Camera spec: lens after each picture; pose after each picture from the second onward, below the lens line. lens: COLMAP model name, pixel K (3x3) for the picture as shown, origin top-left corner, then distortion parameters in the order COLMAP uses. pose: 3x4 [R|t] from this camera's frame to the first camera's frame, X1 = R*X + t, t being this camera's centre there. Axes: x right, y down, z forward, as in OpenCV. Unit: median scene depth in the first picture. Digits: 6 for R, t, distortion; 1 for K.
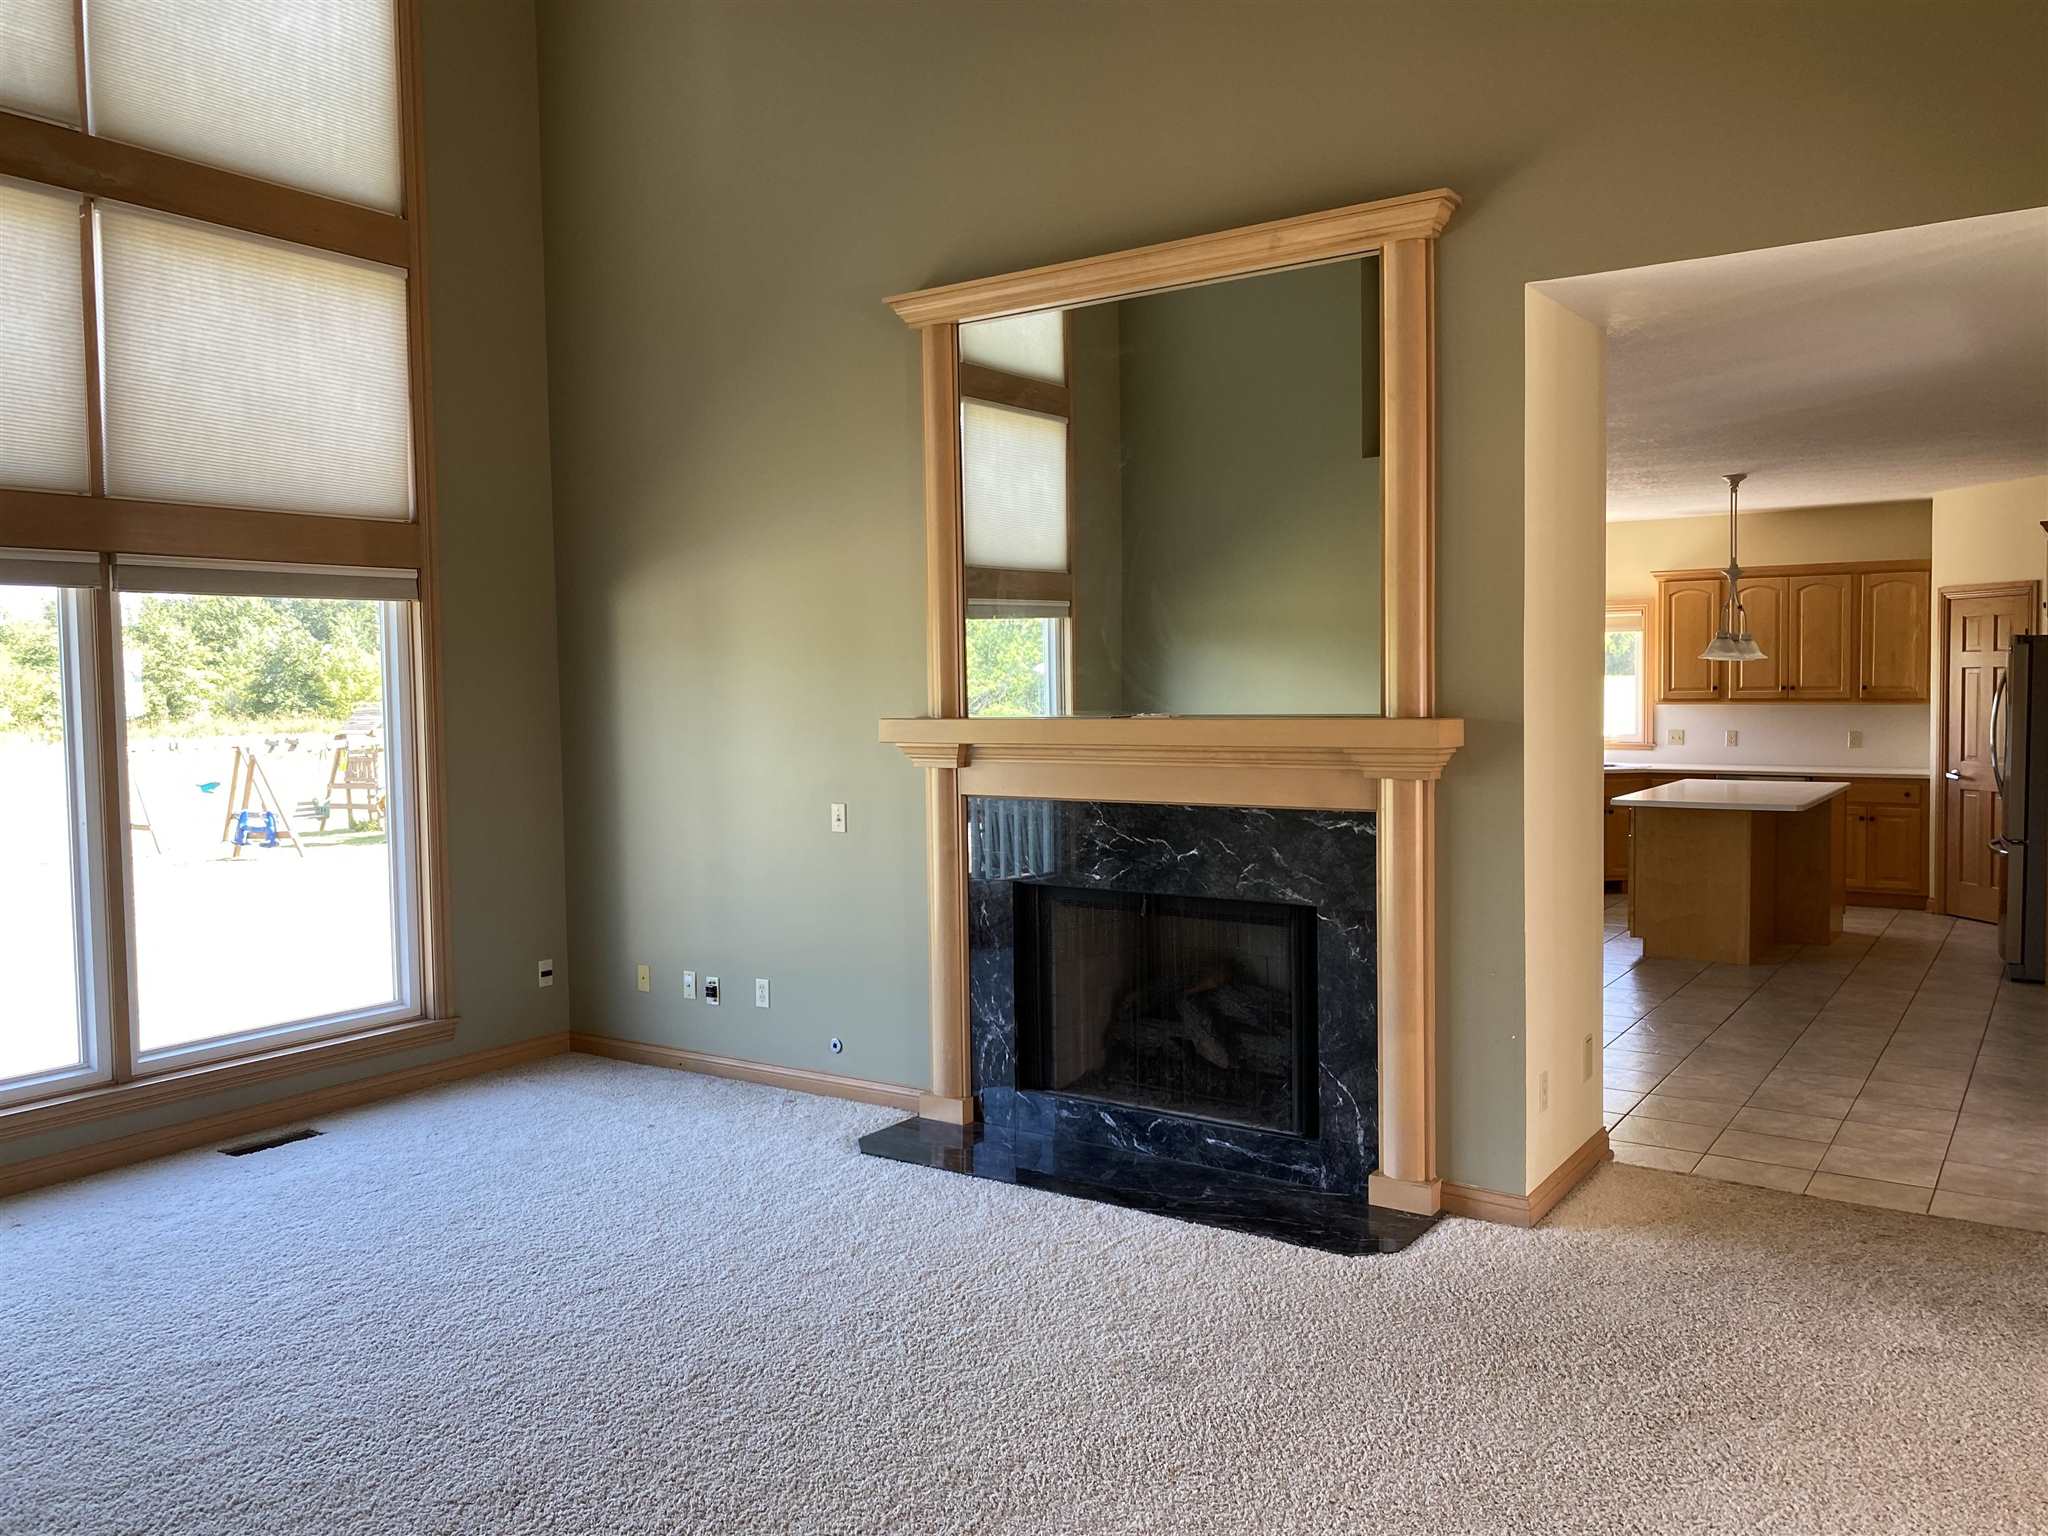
lens RADIAL K [[1570.4, 0, 1032.2], [0, 1570.4, 755.1], [0, 0, 1]] dist [0.054845, -0.068489]
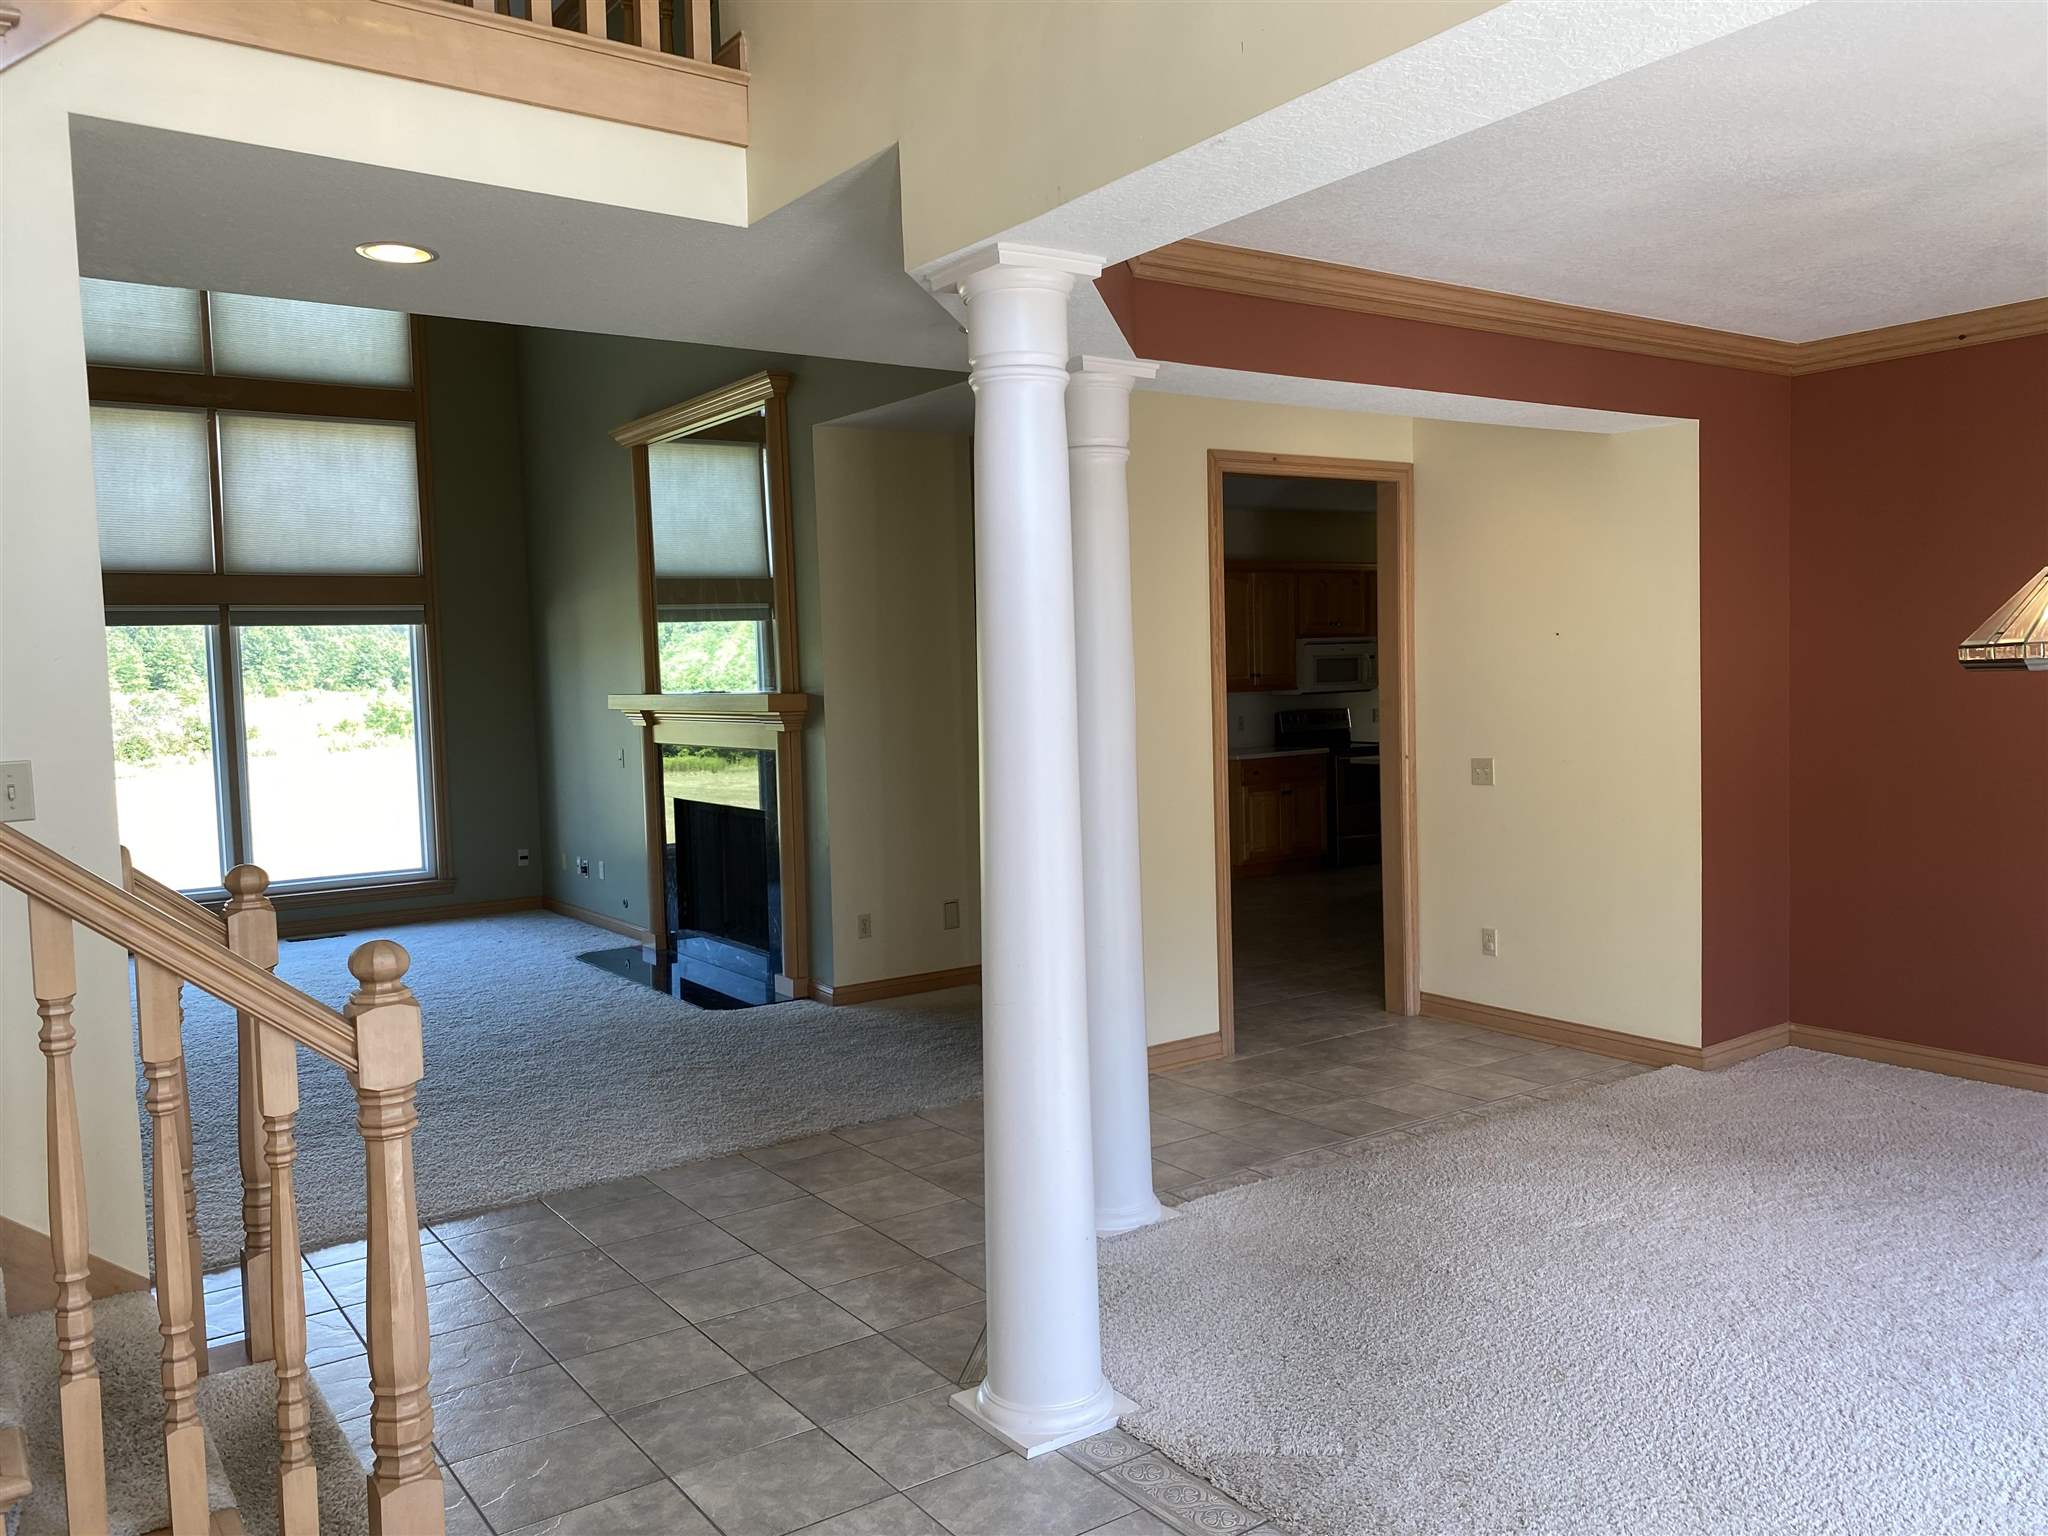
lens RADIAL K [[1570.4, 0, 1023.9], [0, 1570.4, 768.7], [0, 0, 1]] dist [0.054845, -0.068489]
pose [[0.929918, 0.011405, -0.367591, 0.987946], [-0.003312, 0.999738, 0.022638, 0.016787], [0.367753, -0.019834, 0.929712, -0.373502]]
